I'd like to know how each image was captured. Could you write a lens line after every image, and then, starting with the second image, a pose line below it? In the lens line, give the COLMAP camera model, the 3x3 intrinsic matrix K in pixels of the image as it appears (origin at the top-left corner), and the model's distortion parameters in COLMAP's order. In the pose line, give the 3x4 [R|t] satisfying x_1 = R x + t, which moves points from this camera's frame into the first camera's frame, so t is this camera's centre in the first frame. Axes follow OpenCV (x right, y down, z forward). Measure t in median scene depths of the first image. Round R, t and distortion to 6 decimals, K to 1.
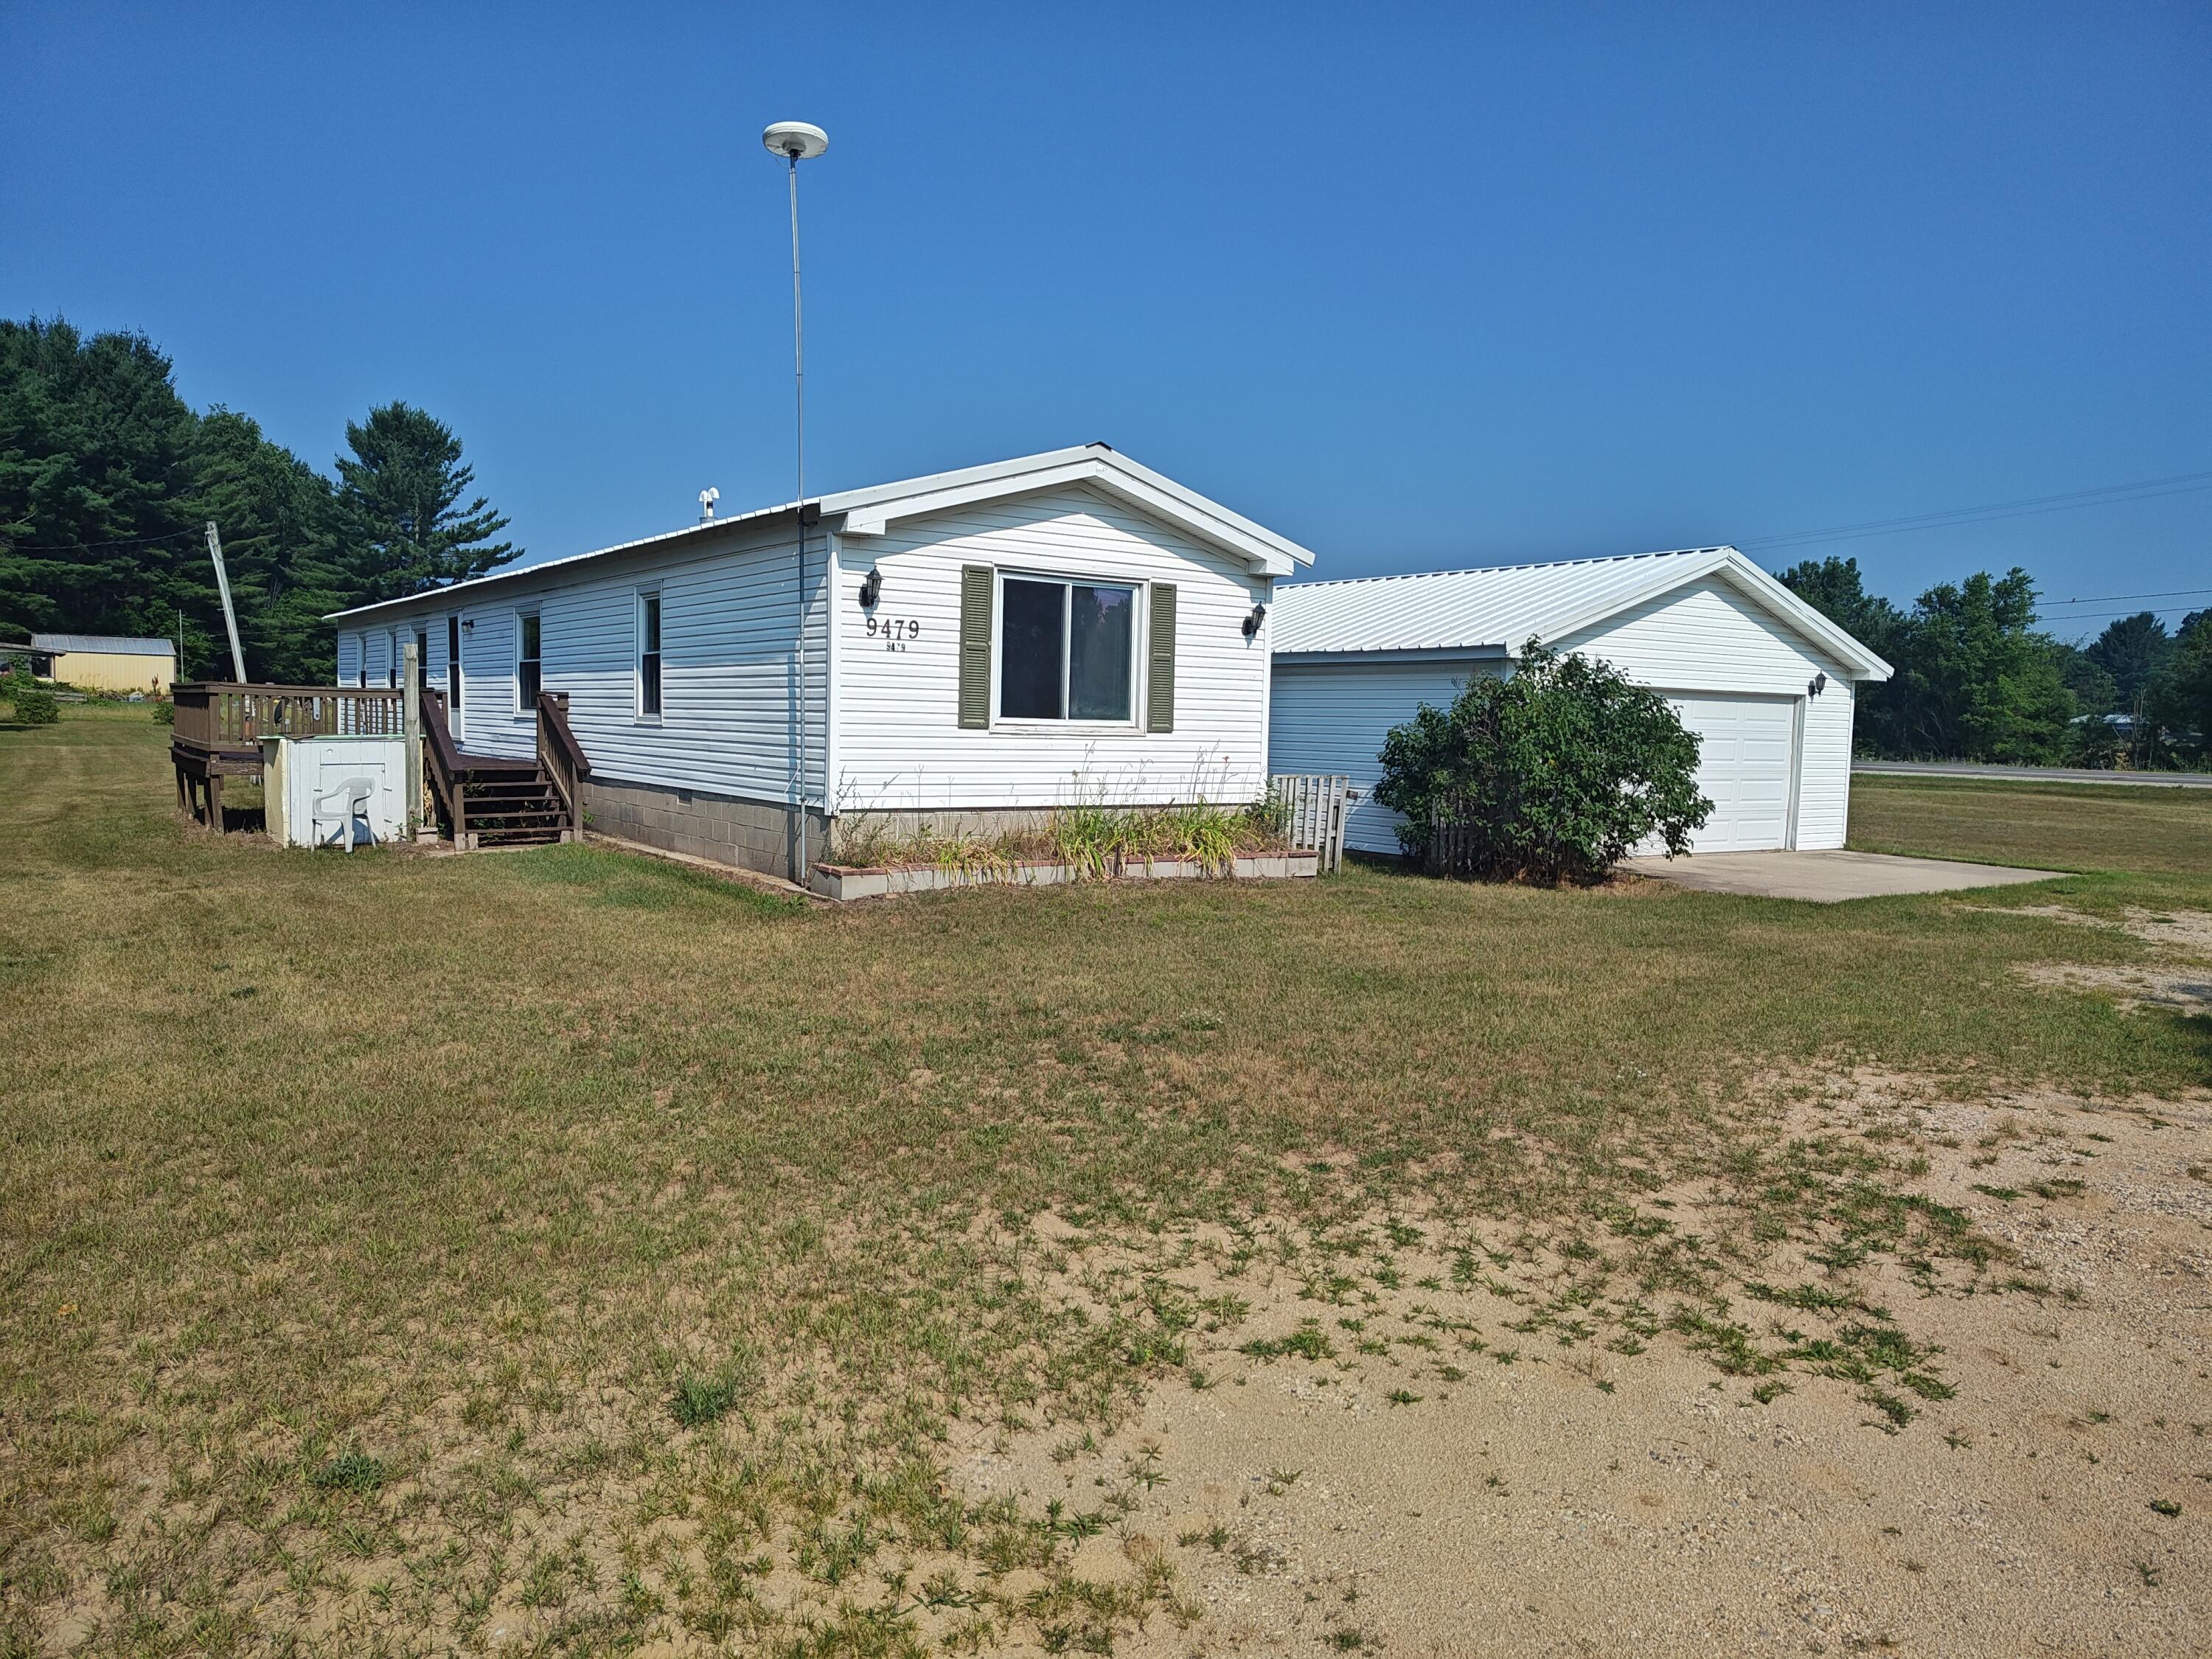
lens RADIAL K [[1519.0, 0, 1117.4], [0, 1519.0, 840.0], [0, 0, 1]] dist [0.017853, -0.010202]
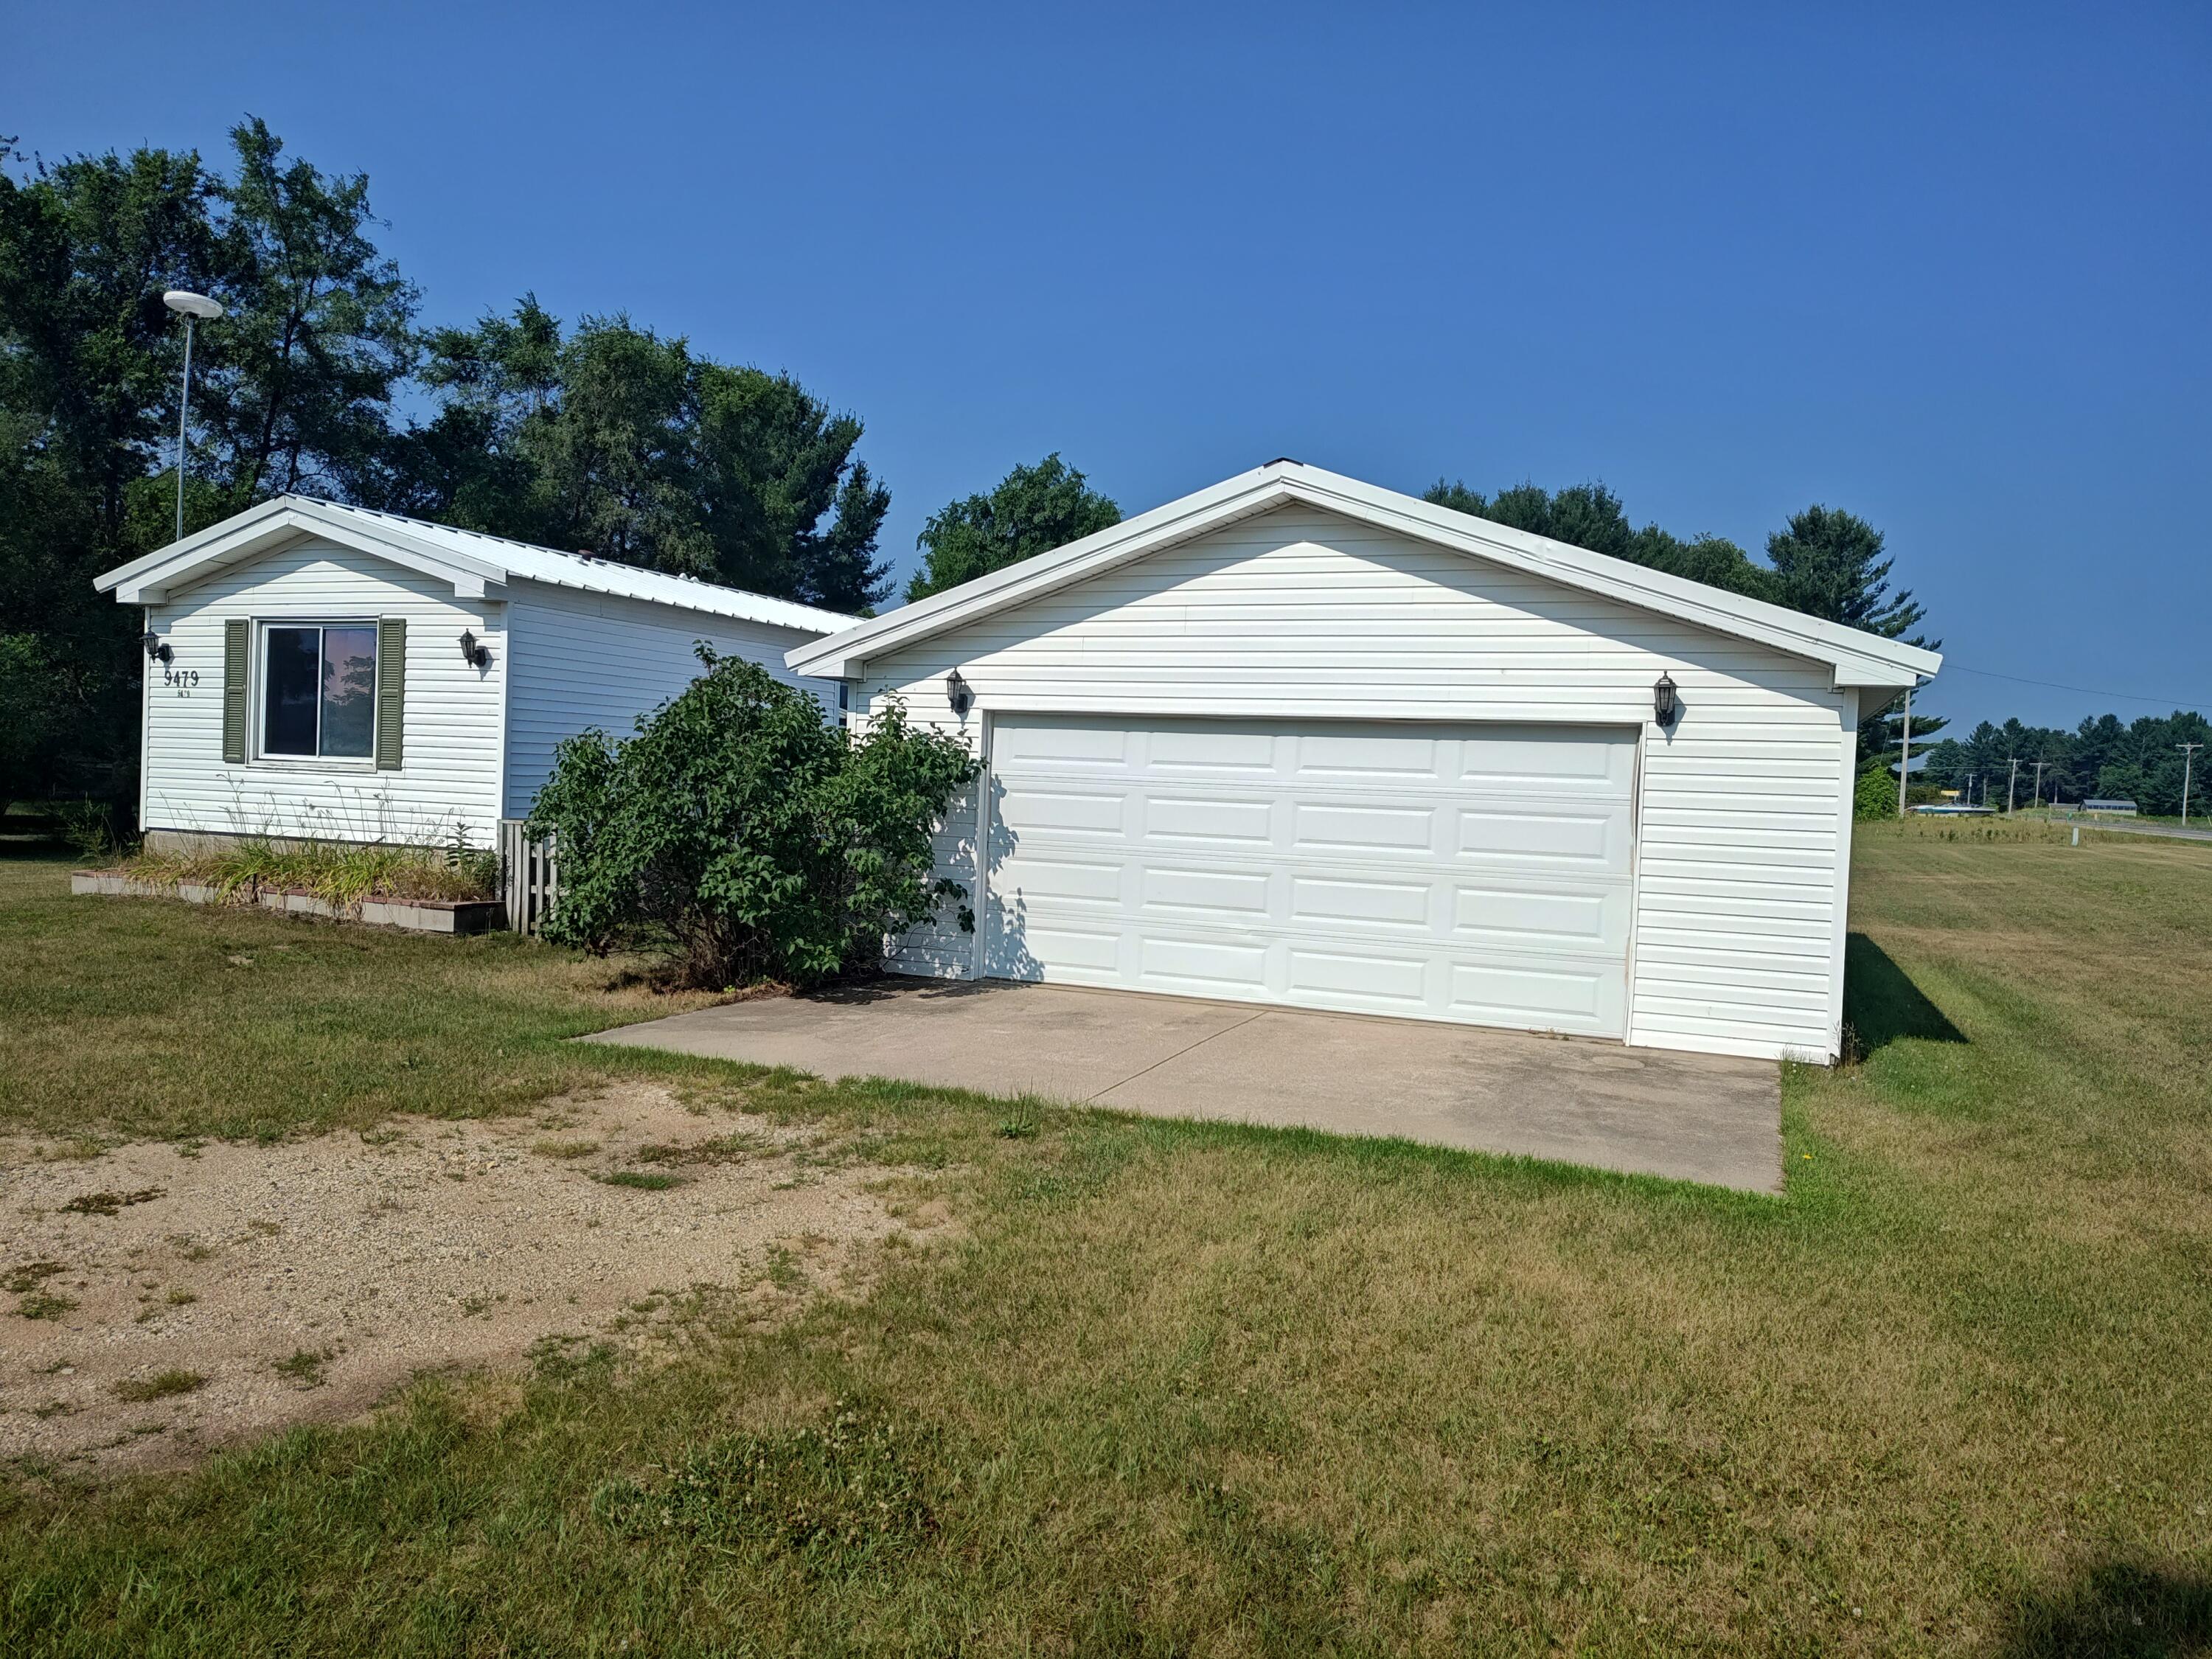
lens RADIAL K [[1519.0, 0, 1115.2], [0, 1519.0, 822.4], [0, 0, 1]] dist [0.017853, -0.010202]
pose [[0.529751, 0.019123, -0.847938, 1.158101], [-0.090775, 0.995282, -0.034266, -0.047052], [0.843281, 0.095124, 0.528987, 0.908801]]
